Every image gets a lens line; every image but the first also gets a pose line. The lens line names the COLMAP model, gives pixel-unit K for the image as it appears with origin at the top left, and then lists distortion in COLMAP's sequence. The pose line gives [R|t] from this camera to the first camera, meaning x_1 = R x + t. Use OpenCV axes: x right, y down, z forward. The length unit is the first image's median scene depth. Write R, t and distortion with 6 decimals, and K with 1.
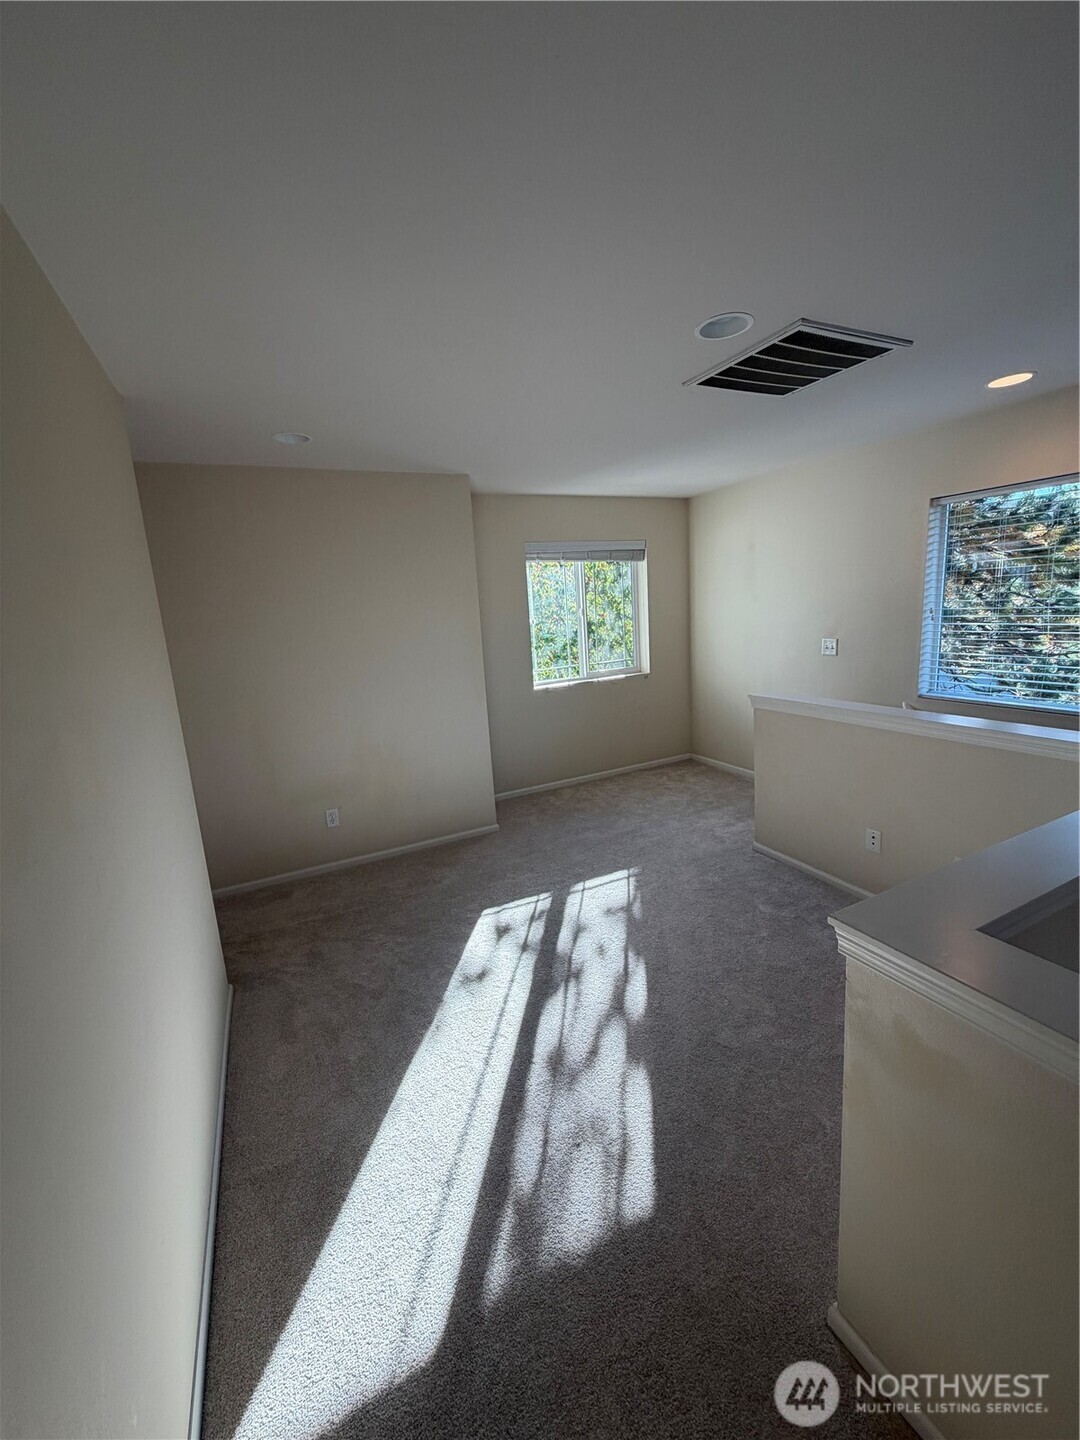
lens RADIAL K [[571.4, 0, 539.0], [0, 571.4, 713.7], [0, 0, 1]] dist [-0.001878, 0.000479]
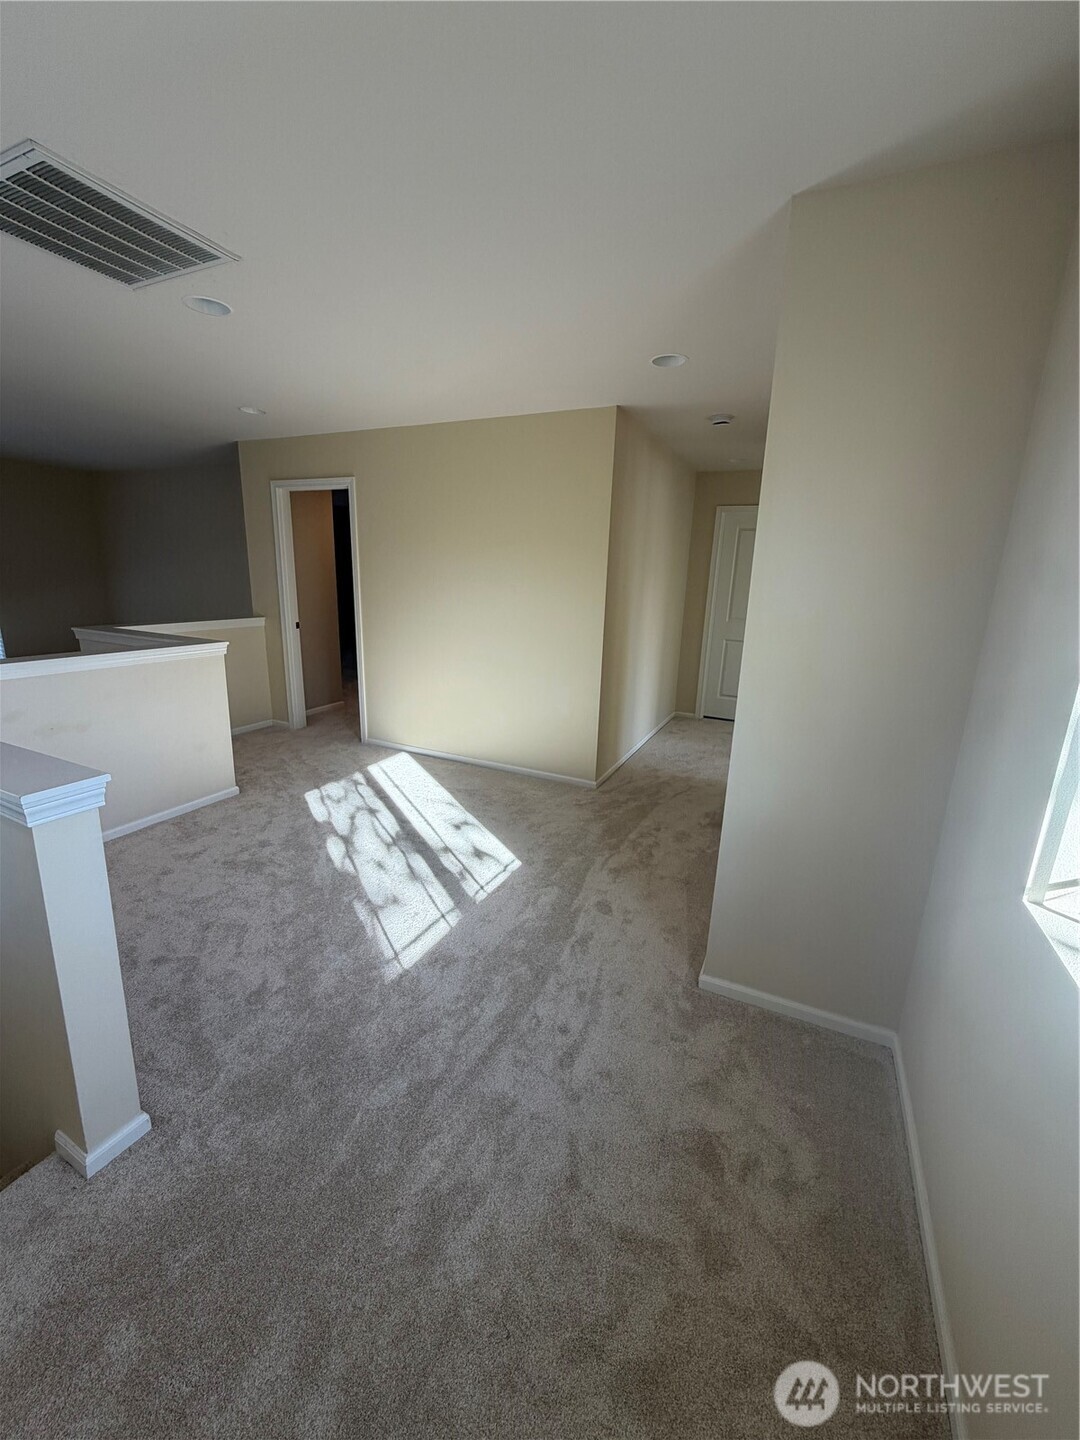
lens RADIAL K [[571.4, 0, 539.0], [0, 571.4, 713.7], [0, 0, 1]] dist [-0.001878, 0.000479]
pose [[-0.782562, 0.196531, -0.590739, 0.499124], [-0.098203, 0.898021, 0.428852, -0.371640], [0.614779, 0.393616, -0.683457, 1.981904]]
